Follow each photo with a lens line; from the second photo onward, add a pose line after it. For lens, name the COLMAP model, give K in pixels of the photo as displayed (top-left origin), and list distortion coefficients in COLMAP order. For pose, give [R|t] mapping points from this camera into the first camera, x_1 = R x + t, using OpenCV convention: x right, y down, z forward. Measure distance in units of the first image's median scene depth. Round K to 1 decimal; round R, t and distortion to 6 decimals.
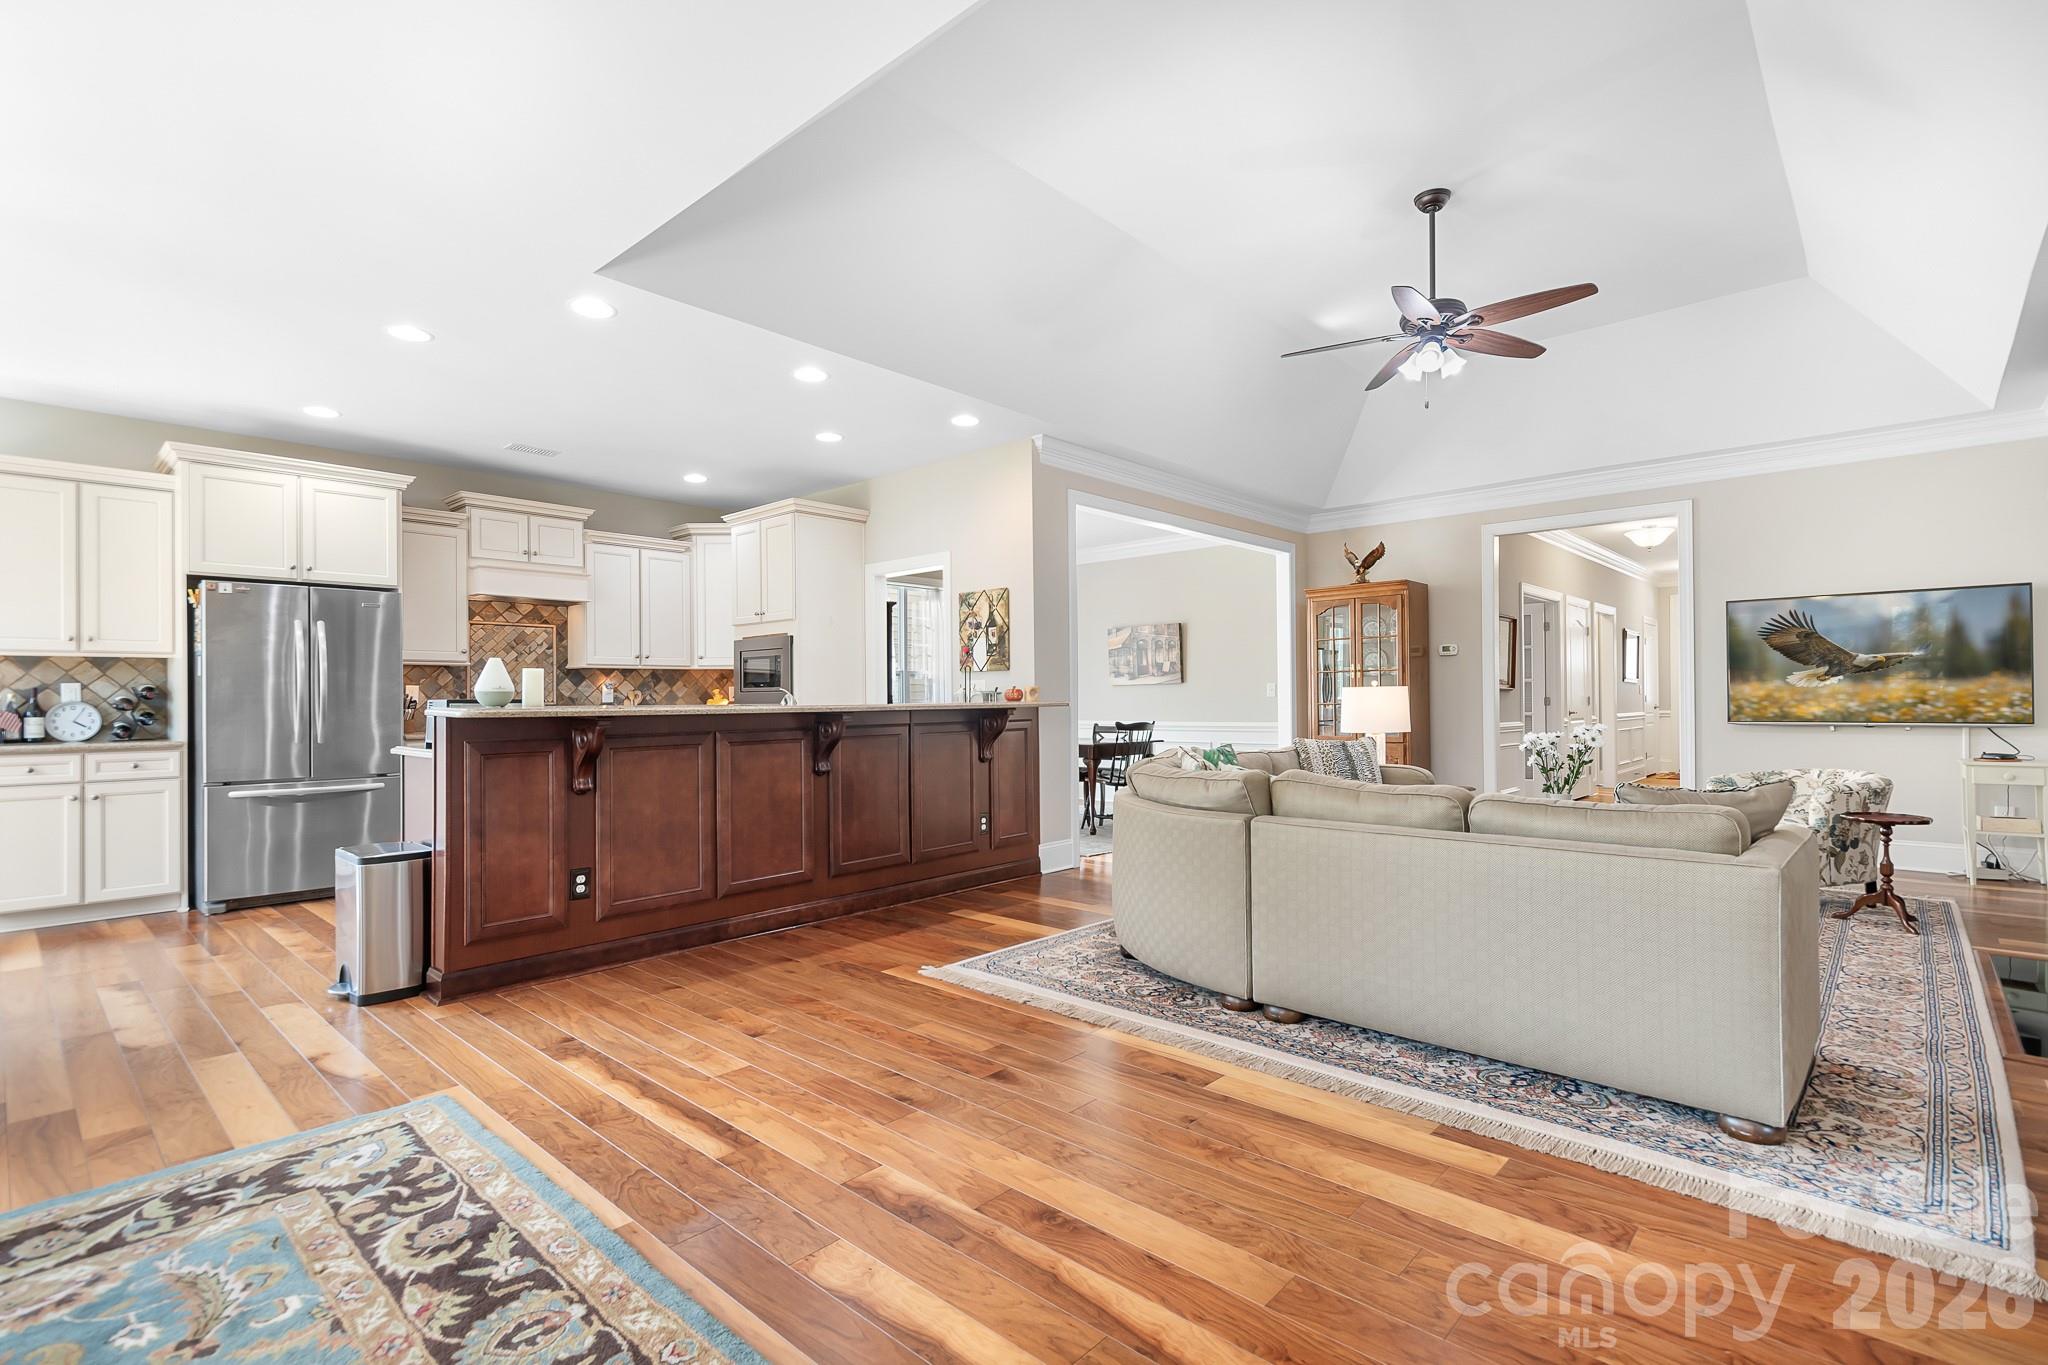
lens RADIAL K [[984.6, 0, 1033.7], [0, 984.6, 692.4], [0, 0, 1]] dist [0.016770, -0.001202]
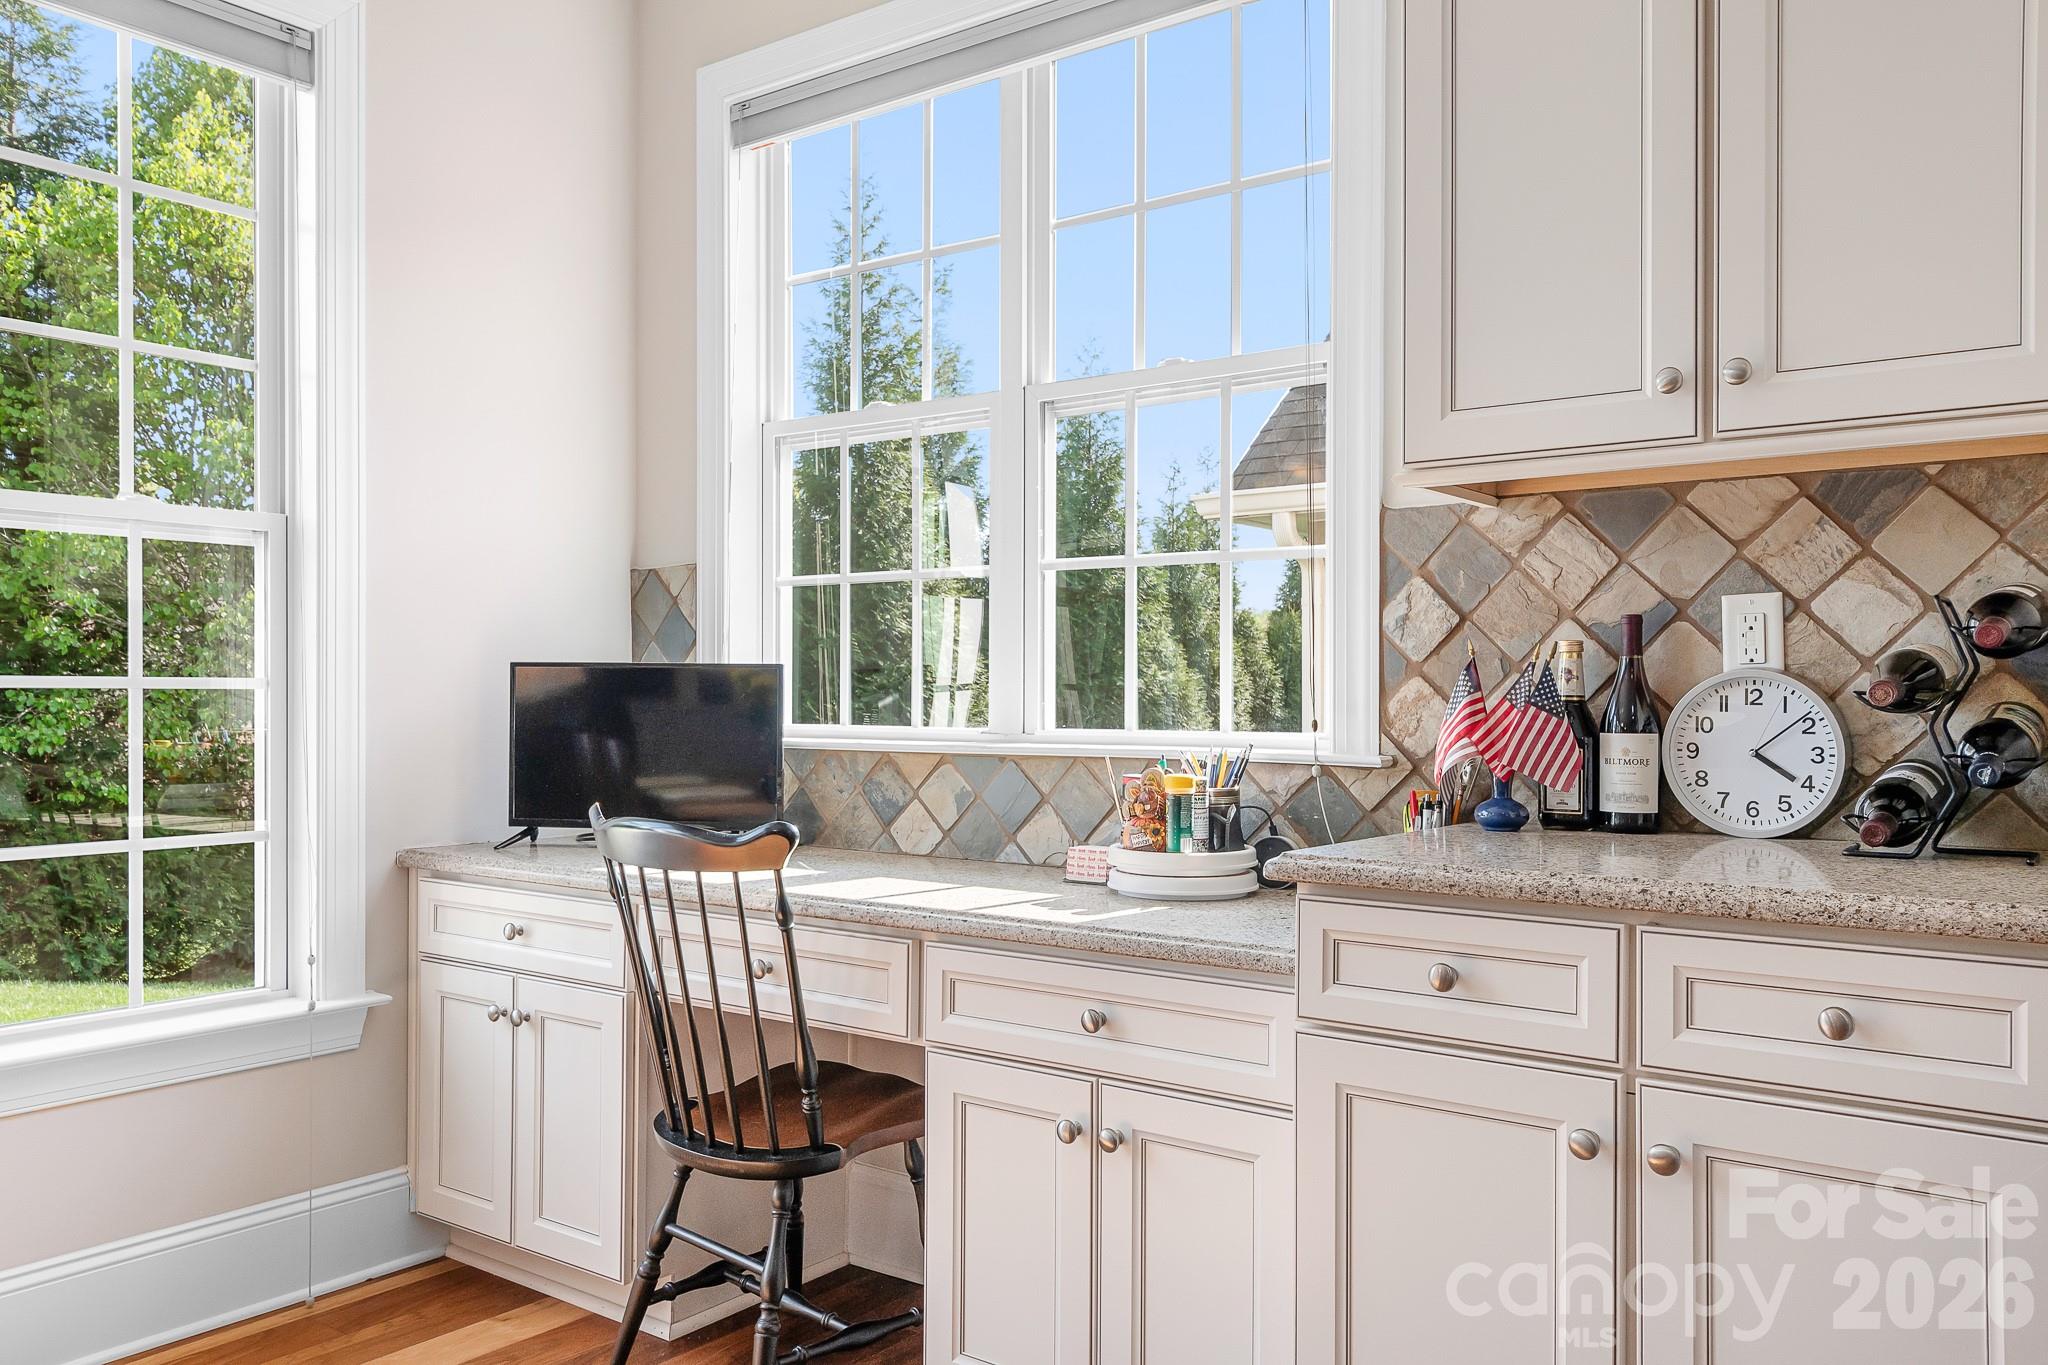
lens RADIAL K [[1557.5, 0, 1022.3], [0, 1557.5, 702.7], [0, 0, 1]] dist [0.002227, 0.000803]
pose [[0.107338, 0.012278, -0.994147, -0.559363], [0.000606, 0.999923, 0.012415, 0.011208], [0.994222, -0.001935, 0.107322, 0.720330]]
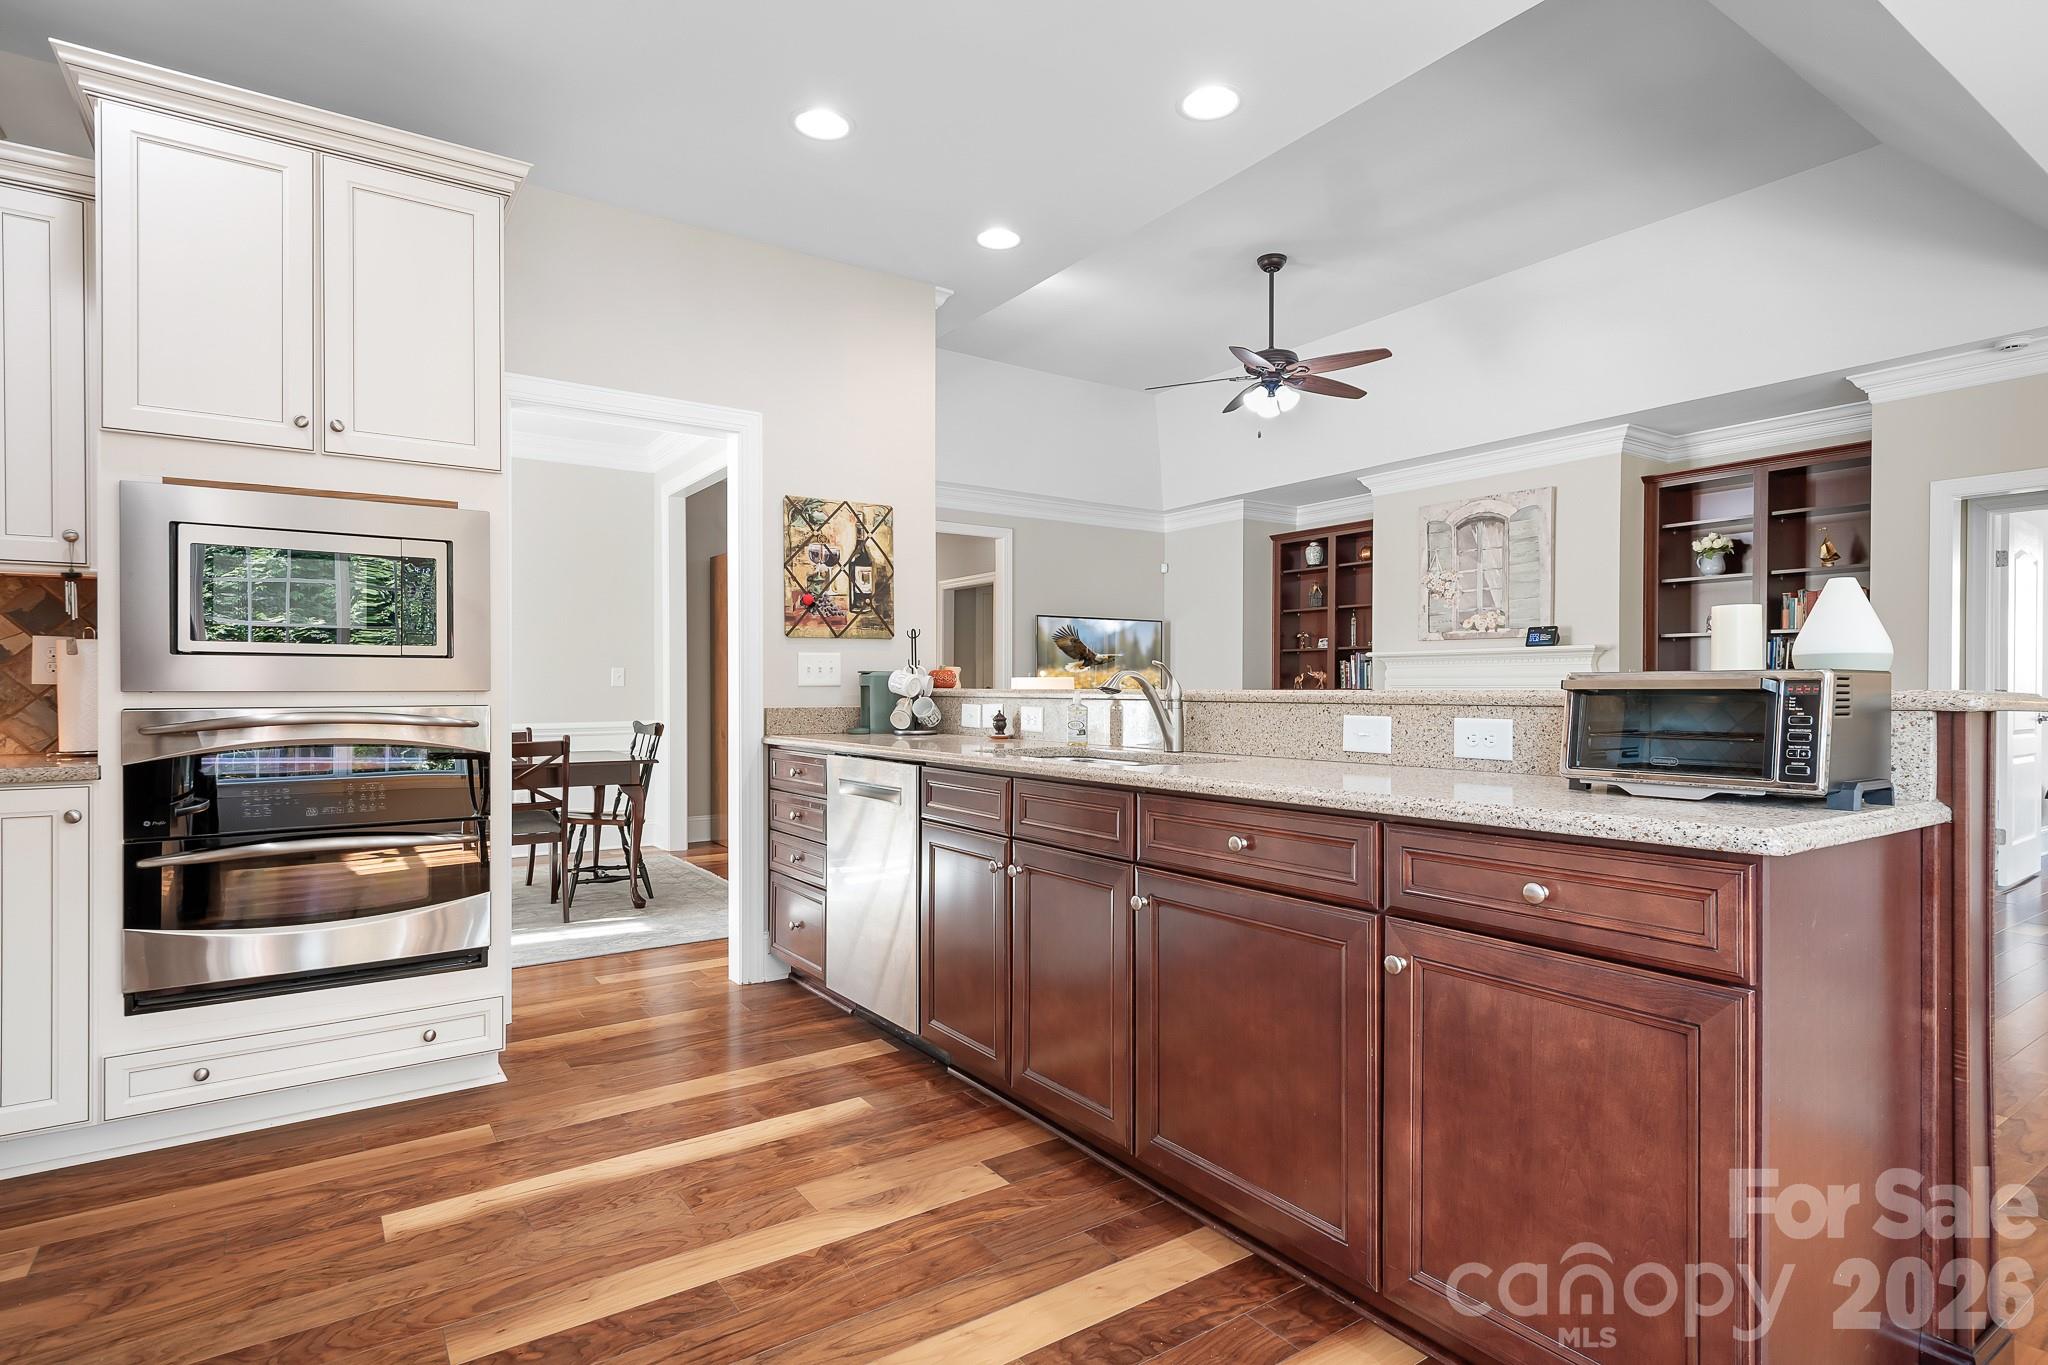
lens RADIAL K [[1047.6, 0, 1029.2], [0, 1047.6, 690.7], [0, 0, 1]] dist [0.014637, -0.002749]
pose [[0.207912, 0.006821, 0.978124, -0.691796], [-0.007259, 0.999959, -0.005430, 0.014038], [-0.978121, -0.005971, 0.207953, 0.811759]]
